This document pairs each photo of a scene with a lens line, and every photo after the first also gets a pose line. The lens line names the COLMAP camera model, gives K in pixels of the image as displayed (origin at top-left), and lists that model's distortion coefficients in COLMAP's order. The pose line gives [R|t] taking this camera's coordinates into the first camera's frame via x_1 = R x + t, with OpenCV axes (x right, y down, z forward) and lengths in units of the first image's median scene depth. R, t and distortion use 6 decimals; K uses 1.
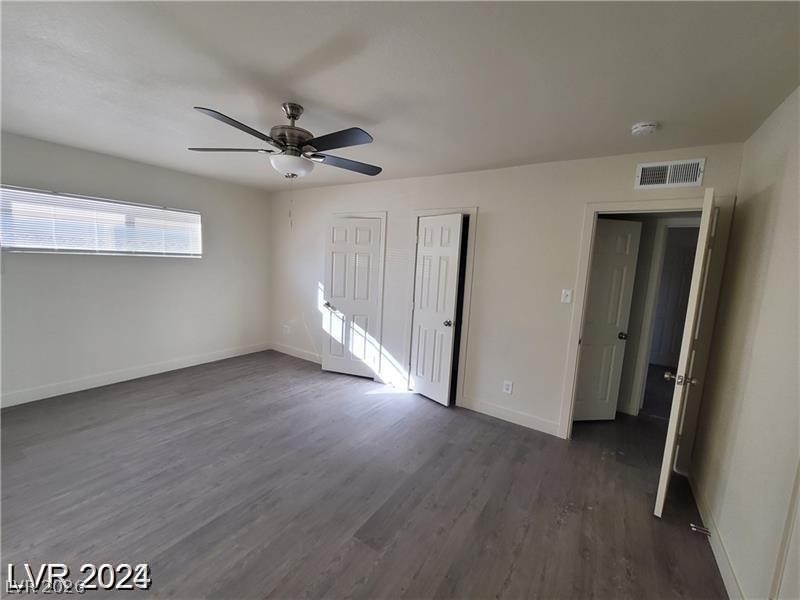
lens RADIAL K [[328.1, 0, 400.2], [0, 328.1, 301.0], [0, 0, 1]] dist [-0.007771, 0.003661]
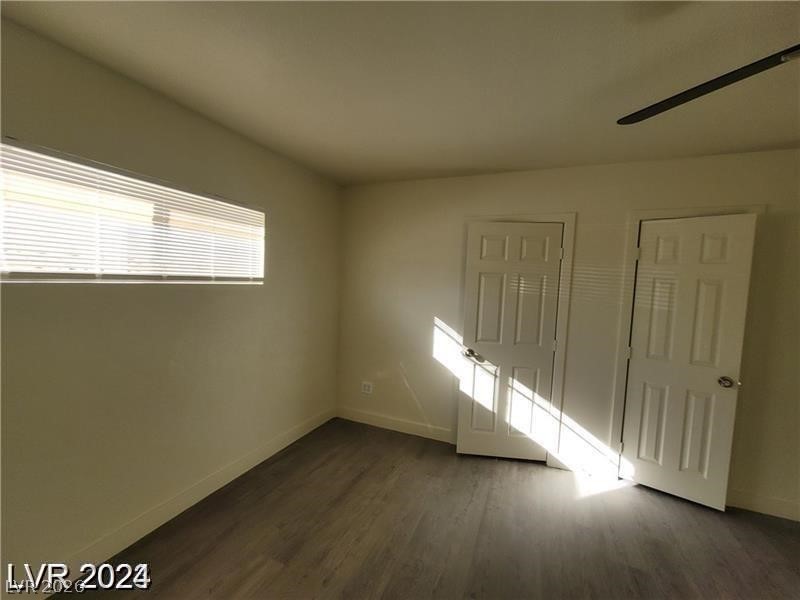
lens RADIAL K [[328.1, 0, 400.5], [0, 328.1, 300.2], [0, 0, 1]] dist [-0.007771, 0.003661]
pose [[0.982943, -0.023050, 0.182462, -0.501939], [0.033768, 0.997868, -0.055856, -0.065877], [-0.180785, 0.061064, 0.981625, 0.397614]]
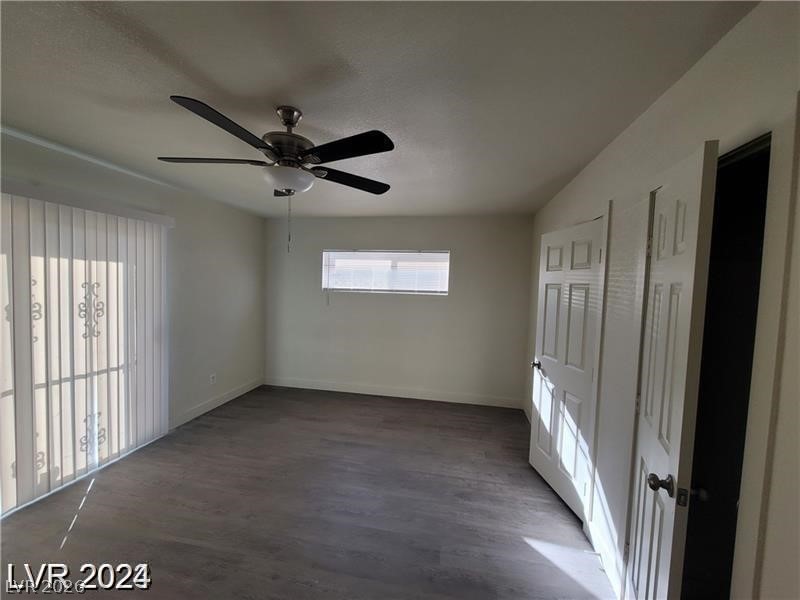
lens RADIAL K [[328.1, 0, 401.2], [0, 328.1, 300.5], [0, 0, 1]] dist [-0.007771, 0.003661]
pose [[0.389219, 0.008283, -0.921108, 0.286326], [-0.123481, 0.991403, -0.043262, -0.057526], [0.912831, 0.130578, 0.386896, 0.511207]]
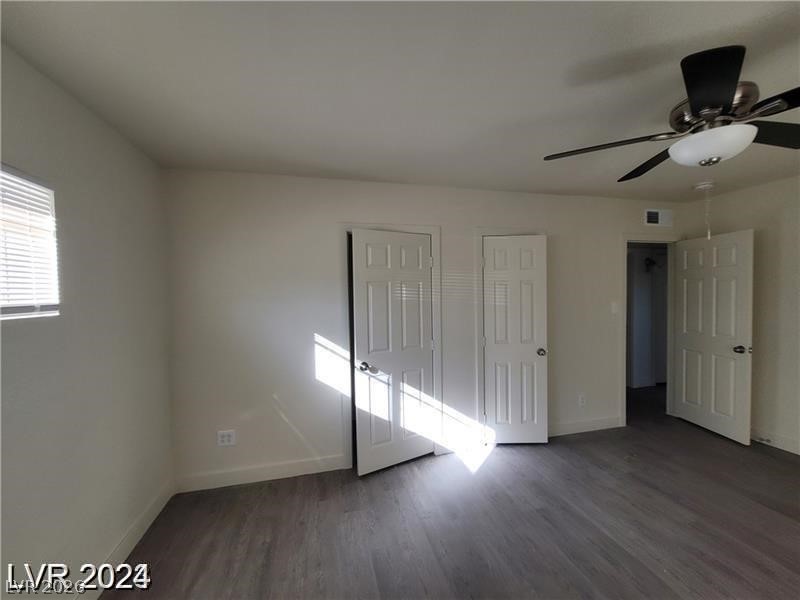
lens RADIAL K [[328.1, 0, 400.7], [0, 328.1, 301.9], [0, 0, 1]] dist [-0.007771, 0.003661]
pose [[0.668737, -0.086325, 0.738470, -0.659479], [0.144671, 0.989361, -0.015357, -0.095565], [-0.729288, 0.117105, 0.674111, 0.545987]]
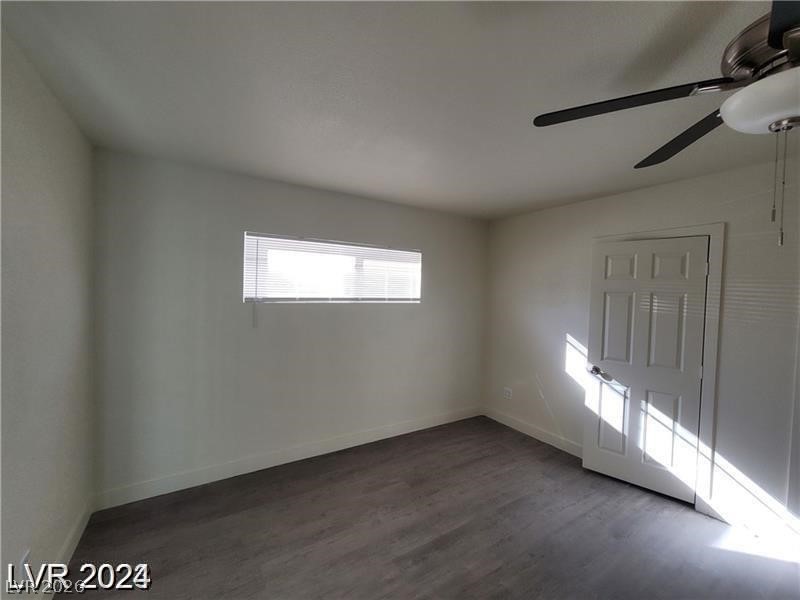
lens RADIAL K [[328.1, 0, 401.8], [0, 328.1, 299.5], [0, 0, 1]] dist [-0.007771, 0.003661]
pose [[0.912794, -0.016967, -0.408067, -0.324337], [-0.030609, 0.993485, -0.109775, -0.049681], [0.407271, 0.112693, 0.906328, 0.227494]]
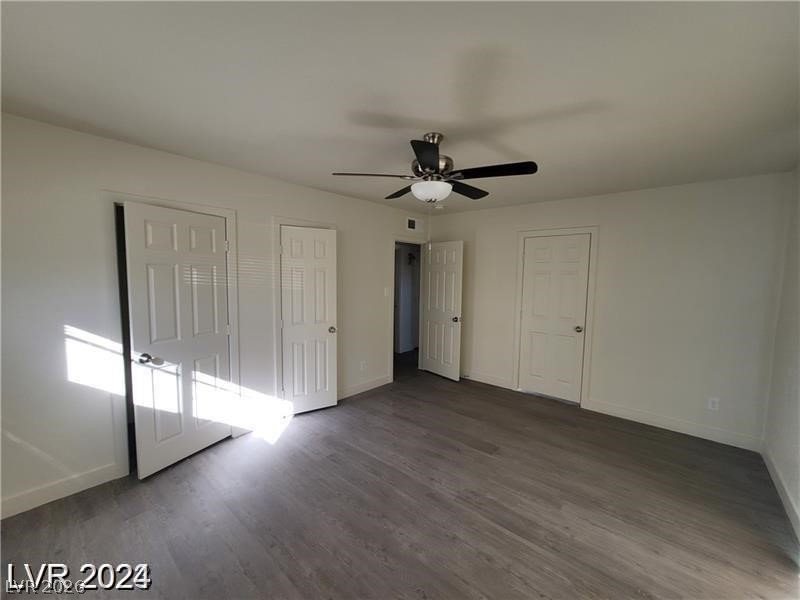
lens RADIAL K [[328.1, 0, 401.2], [0, 328.1, 300.9], [0, 0, 1]] dist [-0.007771, 0.003661]
pose [[0.133595, -0.131149, 0.982320, -0.735883], [0.114932, 0.986567, 0.116085, -0.105430], [-0.984349, 0.097391, 0.146873, 0.508039]]
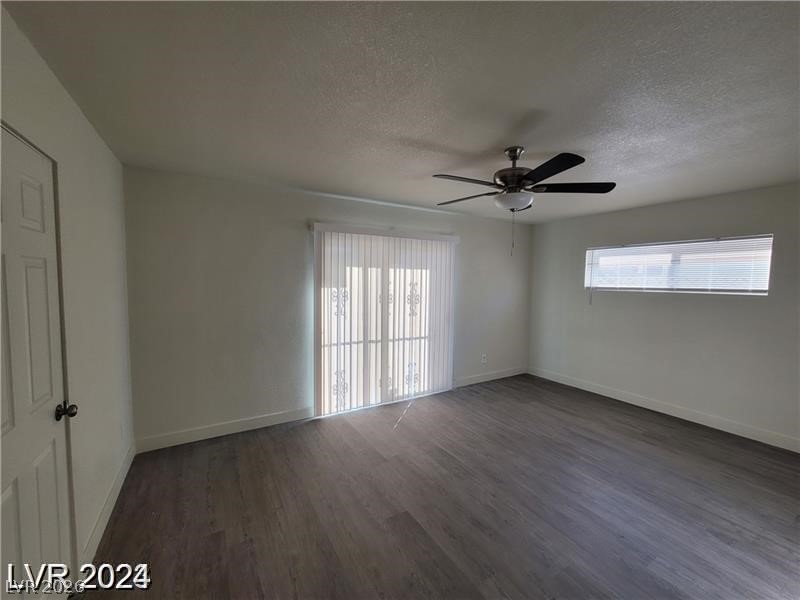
lens RADIAL K [[328.1, 0, 402.2], [0, 328.1, 301.0], [0, 0, 1]] dist [-0.007771, 0.003661]
pose [[-0.424667, 0.003508, -0.905343, 0.427319], [-0.144481, 0.986914, 0.071595, -0.057304], [0.893747, 0.161209, -0.418603, 0.615435]]
